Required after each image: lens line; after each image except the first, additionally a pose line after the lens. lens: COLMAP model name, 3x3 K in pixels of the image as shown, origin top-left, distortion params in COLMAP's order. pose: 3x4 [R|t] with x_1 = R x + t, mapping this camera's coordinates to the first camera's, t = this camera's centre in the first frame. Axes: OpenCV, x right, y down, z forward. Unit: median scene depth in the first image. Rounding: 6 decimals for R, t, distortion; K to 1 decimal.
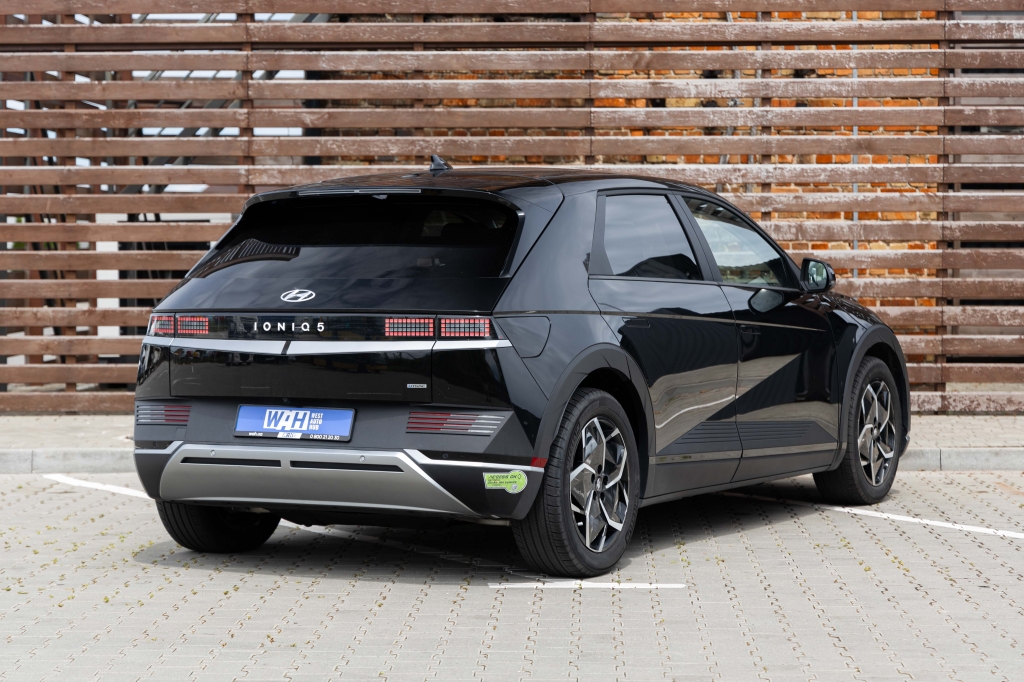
lens RADIAL K [[2428.9, 0, 512.0], [0, 2428.9, 341.0], [0, 0, 1]] dist [0.015569, -0.149635]
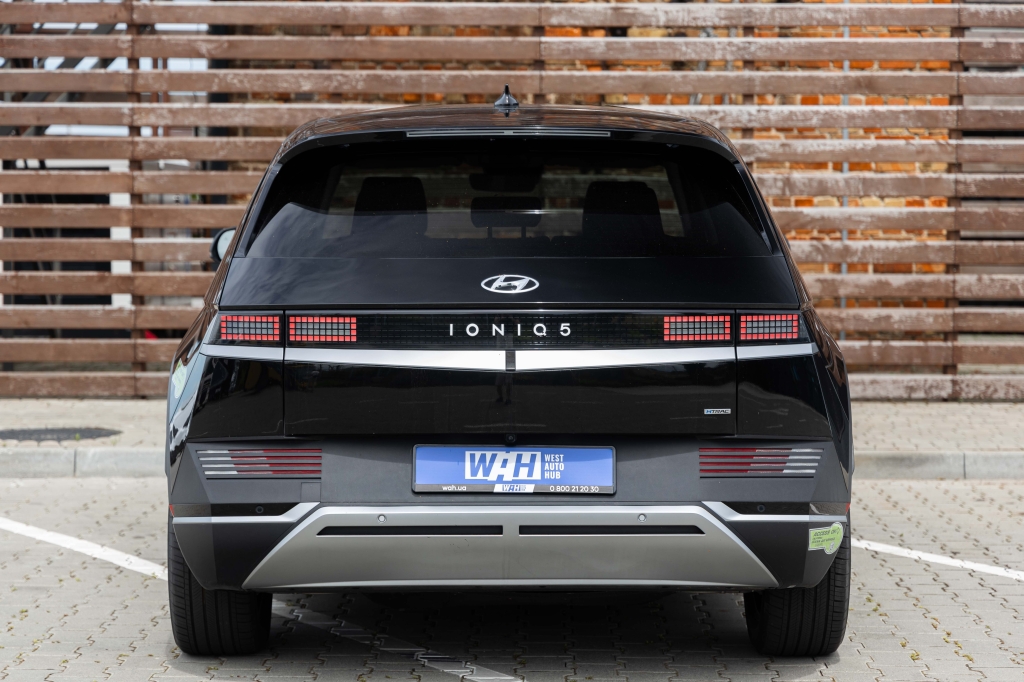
lens RADIAL K [[2382.7, 0, 512.0], [0, 2382.7, 341.0], [0, 0, 1]] dist [0.050411, -0.492971]
pose [[0.999792, 0.003728, 0.020057, 0.006274], [-0.004210, 0.999702, 0.024037, -0.010531], [-0.019962, -0.024116, 0.999510, 0.171897]]
